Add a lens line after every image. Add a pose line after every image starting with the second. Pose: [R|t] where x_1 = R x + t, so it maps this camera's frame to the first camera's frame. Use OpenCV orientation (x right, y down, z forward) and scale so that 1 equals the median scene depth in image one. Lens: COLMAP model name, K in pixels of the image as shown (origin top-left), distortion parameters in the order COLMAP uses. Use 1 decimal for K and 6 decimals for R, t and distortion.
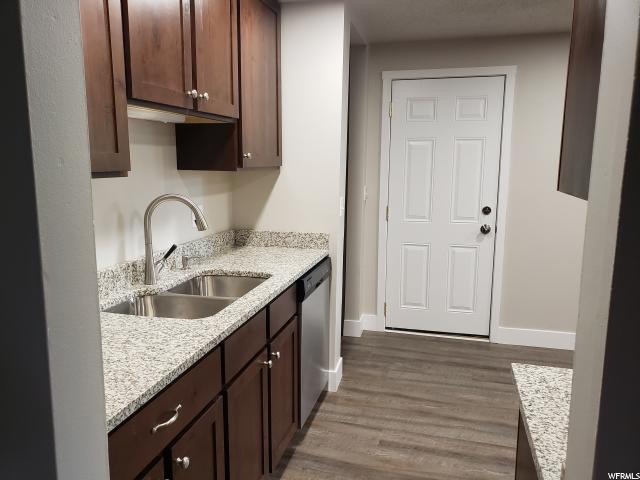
lens RADIAL K [[499.8, 0, 320.0], [0, 499.8, 240.0], [0, 0, 1]] dist [0.049909, -0.063111]
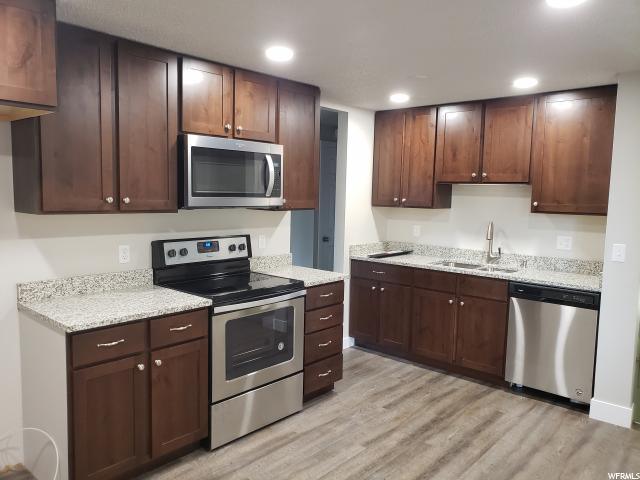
lens RADIAL K [[499.8, 0, 320.0], [0, 499.8, 240.0], [0, 0, 1]] dist [0.049909, -0.063111]
pose [[-0.454294, 0.070062, -0.888092, 1.552295], [-0.165636, 0.972877, 0.161480, -0.193555], [0.875318, 0.220459, -0.430367, 1.079550]]
